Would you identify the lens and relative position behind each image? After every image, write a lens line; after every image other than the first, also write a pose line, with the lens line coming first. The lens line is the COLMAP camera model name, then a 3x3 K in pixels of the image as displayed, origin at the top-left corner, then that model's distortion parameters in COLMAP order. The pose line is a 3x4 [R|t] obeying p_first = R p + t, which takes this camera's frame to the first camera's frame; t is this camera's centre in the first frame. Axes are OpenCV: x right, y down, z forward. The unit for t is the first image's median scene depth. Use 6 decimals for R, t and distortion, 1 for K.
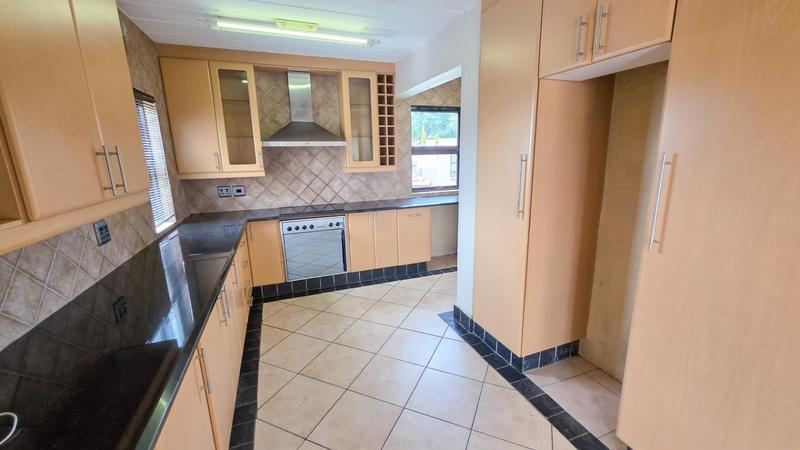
lens RADIAL K [[322.3, 0, 400.0], [0, 322.3, 225.0], [0, 0, 1]] dist [0.012585, -0.000026]
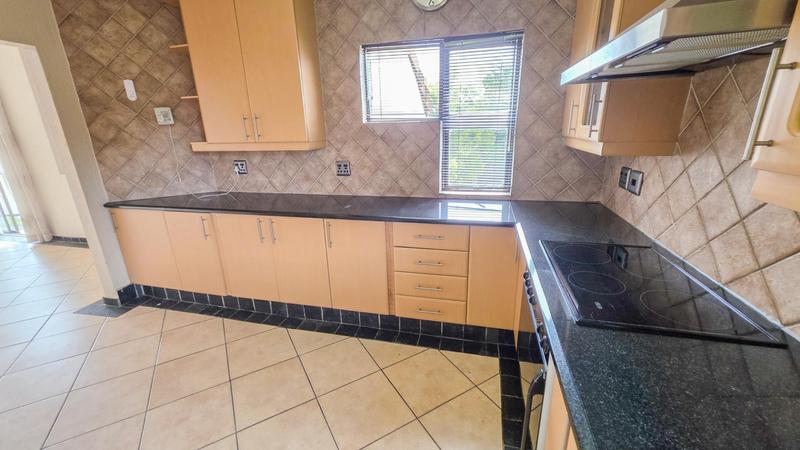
lens RADIAL K [[322.3, 0, 400.0], [0, 322.3, 225.0], [0, 0, 1]] dist [0.012585, -0.000026]
pose [[-0.580939, 0.273017, -0.766793, 0.153737], [-0.141608, 0.893800, 0.425523, -0.367869], [0.801534, 0.355787, -0.480582, 1.760972]]
